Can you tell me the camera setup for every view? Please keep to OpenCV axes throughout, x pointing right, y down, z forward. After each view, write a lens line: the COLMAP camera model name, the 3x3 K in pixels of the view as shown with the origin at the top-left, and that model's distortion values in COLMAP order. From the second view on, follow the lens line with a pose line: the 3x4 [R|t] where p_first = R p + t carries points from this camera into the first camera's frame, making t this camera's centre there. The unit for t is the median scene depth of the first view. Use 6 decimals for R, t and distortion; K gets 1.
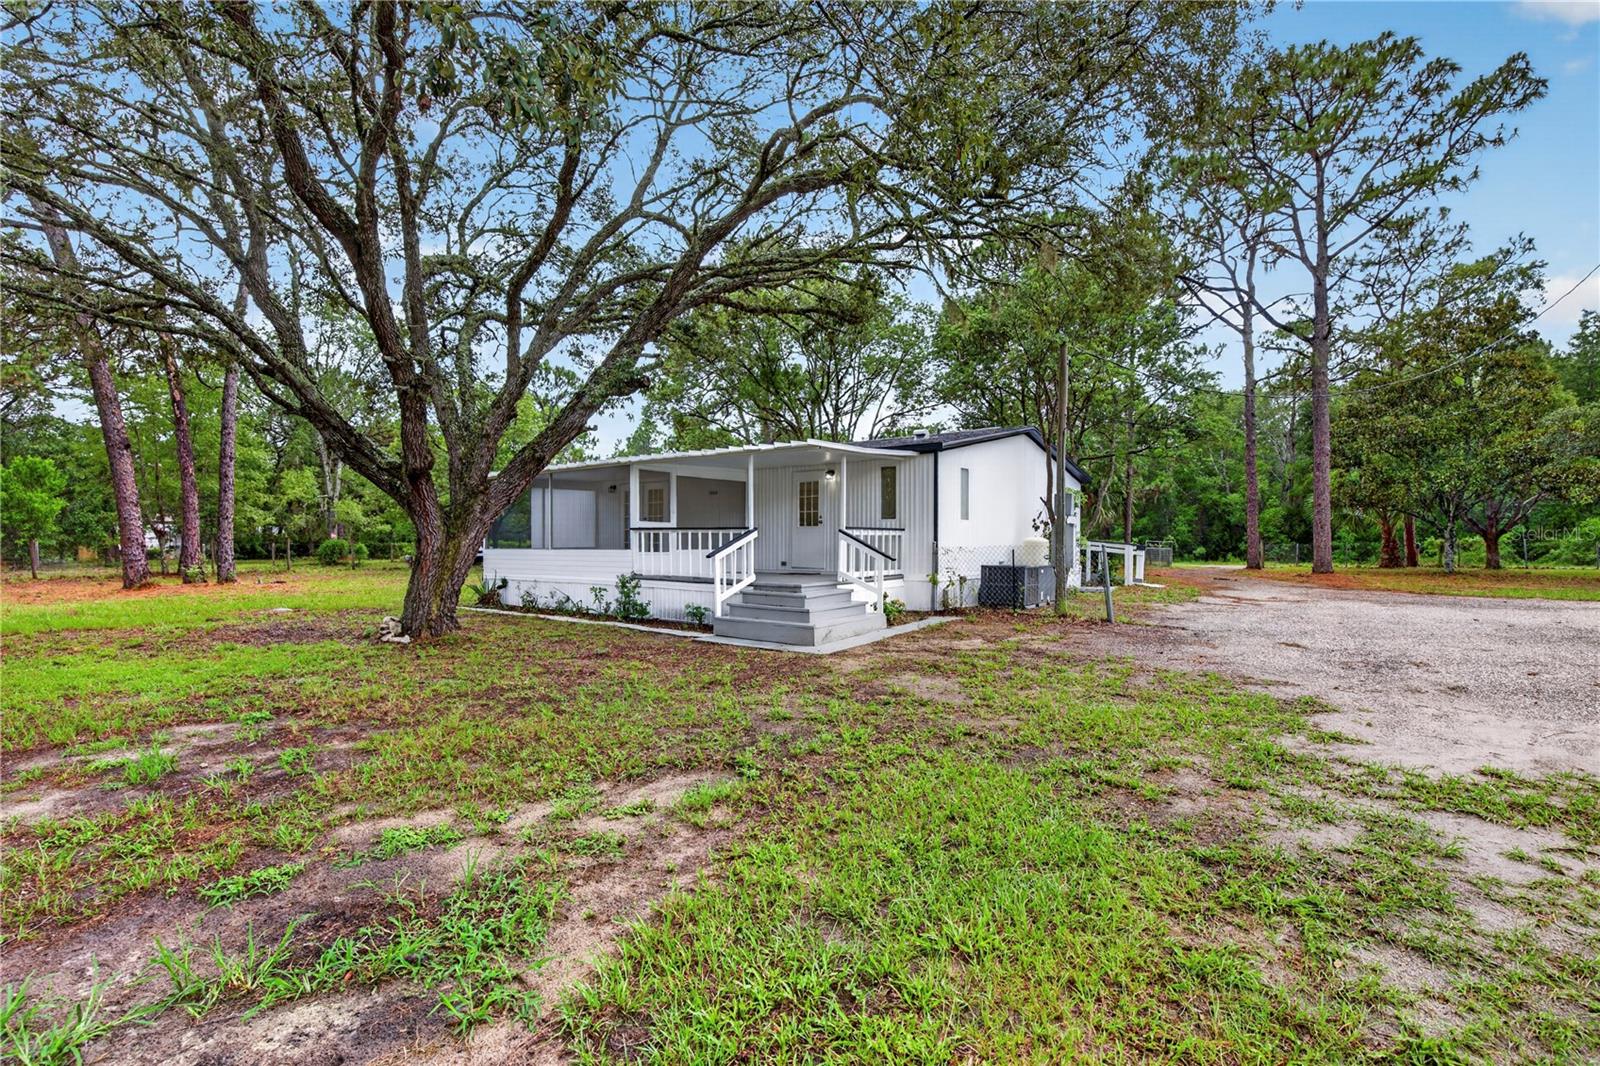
lens RADIAL K [[736.5, 0, 801.1], [0, 736.5, 547.3], [0, 0, 1]] dist [0.028442, 0.000325]
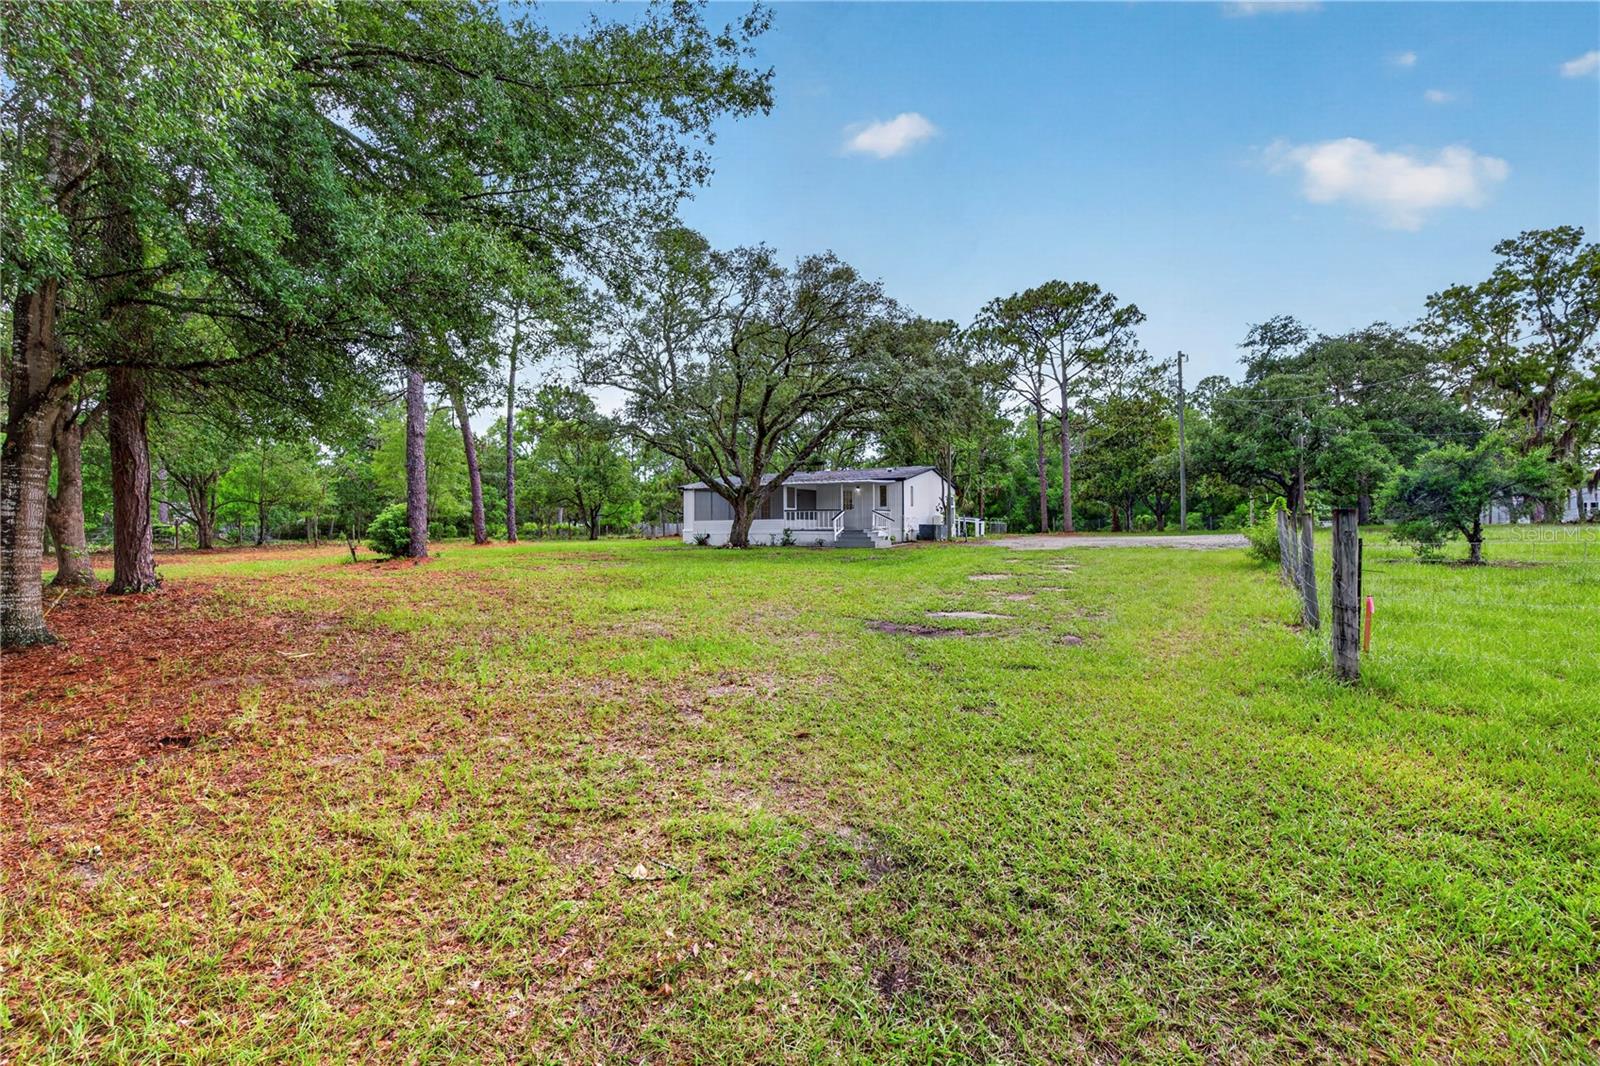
lens RADIAL K [[736.5, 0, 801.1], [0, 736.5, 547.3], [0, 0, 1]] dist [0.028442, 0.000325]
pose [[0.987266, -0.012473, 0.158590, -0.403715], [0.009707, 0.999787, 0.018204, 0.037748], [-0.158783, -0.016433, 0.987177, -1.040134]]
